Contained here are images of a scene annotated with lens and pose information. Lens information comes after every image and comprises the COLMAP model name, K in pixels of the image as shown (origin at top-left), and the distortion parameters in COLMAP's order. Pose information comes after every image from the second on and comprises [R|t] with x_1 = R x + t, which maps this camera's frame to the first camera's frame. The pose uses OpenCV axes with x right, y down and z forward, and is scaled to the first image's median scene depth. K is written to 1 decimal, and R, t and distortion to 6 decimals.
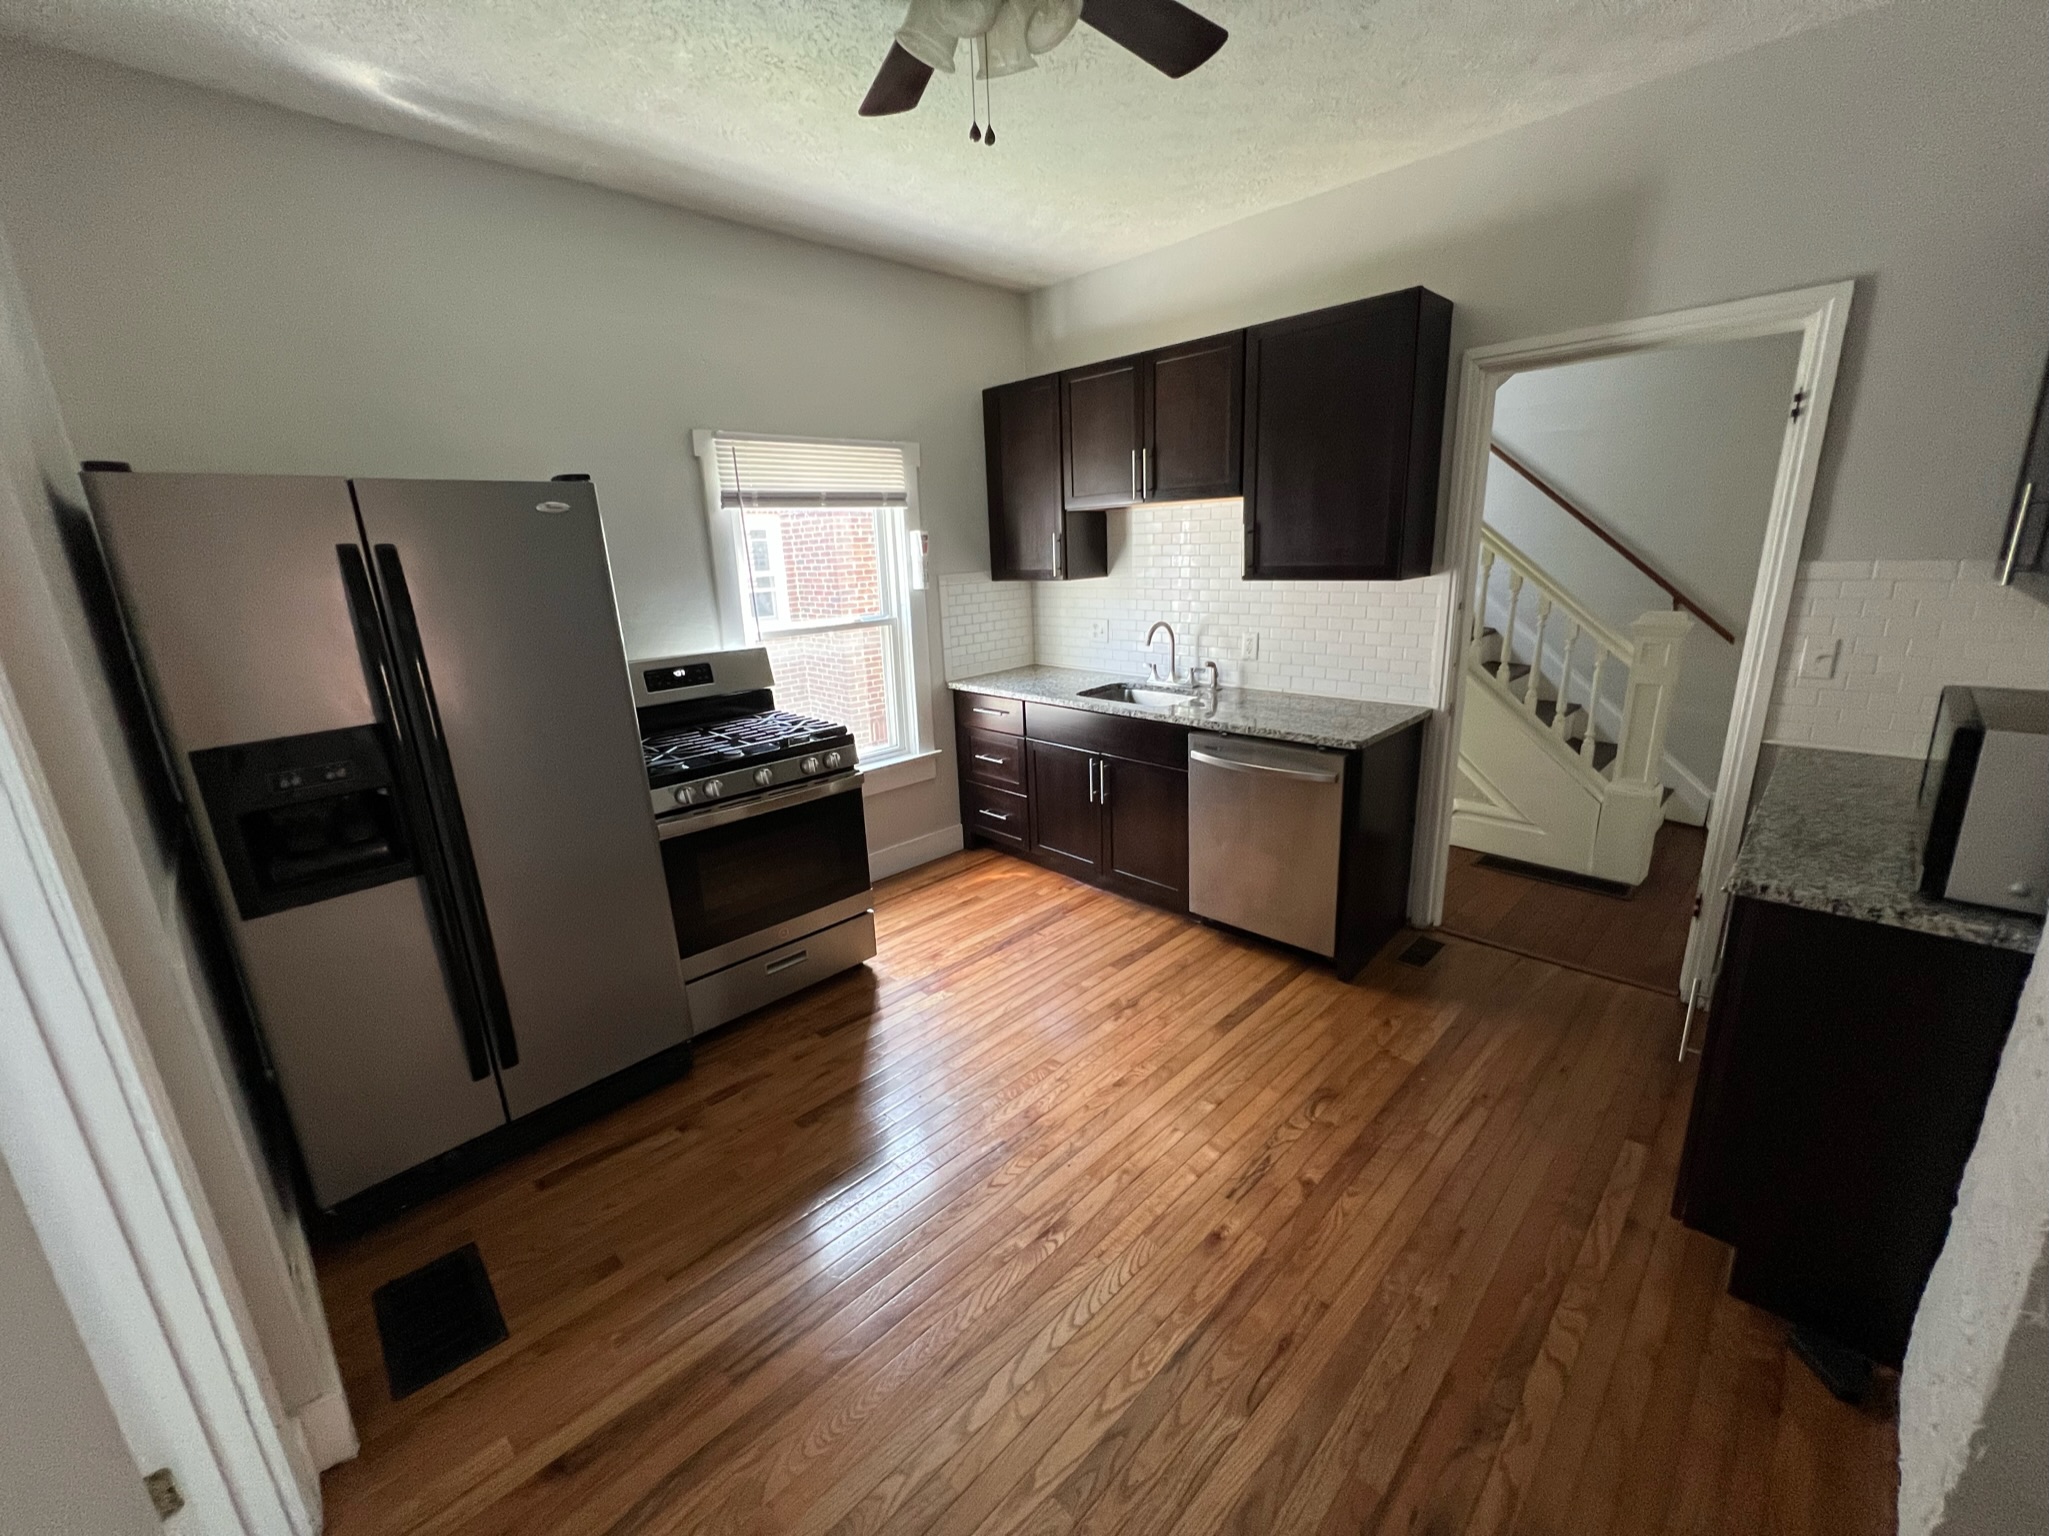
lens RADIAL K [[829.7, 0, 1024.2], [0, 829.7, 768.5], [0, 0, 1]] dist [-0.000784, 0.000759]
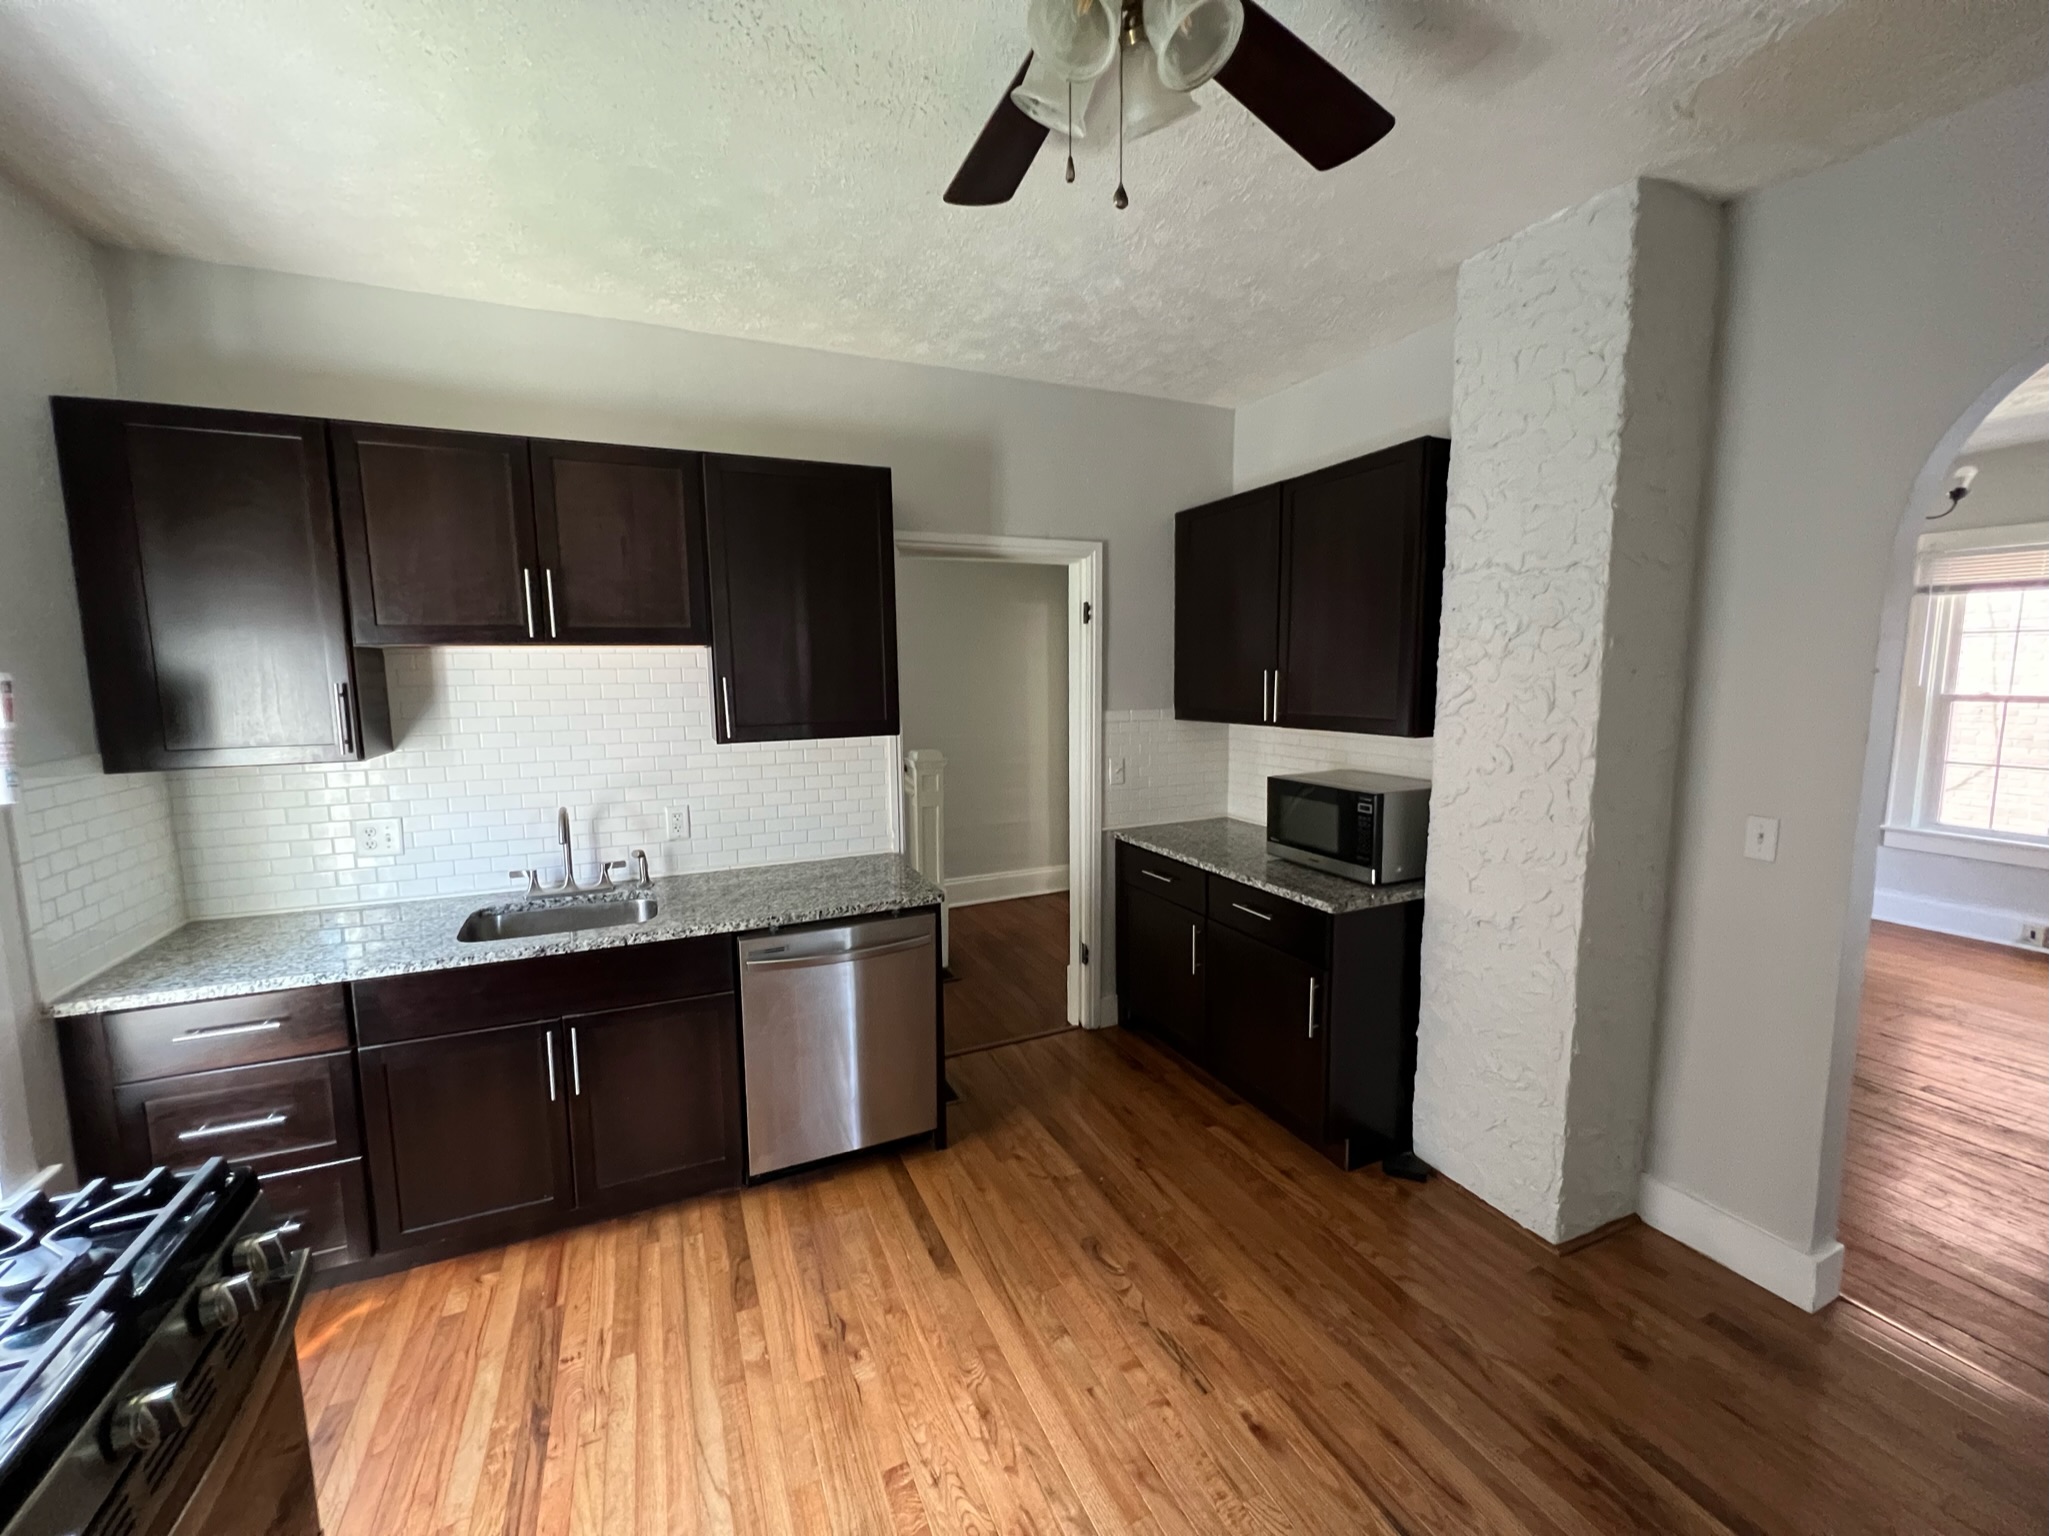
lens RADIAL K [[829.7, 0, 1023.8], [0, 829.7, 765.0], [0, 0, 1]] dist [-0.000784, 0.000759]
pose [[0.348687, -0.076491, 0.934113, -0.417166], [0.243623, 0.969802, -0.011527, -0.129107], [-0.905022, 0.231590, 0.356792, 0.459645]]
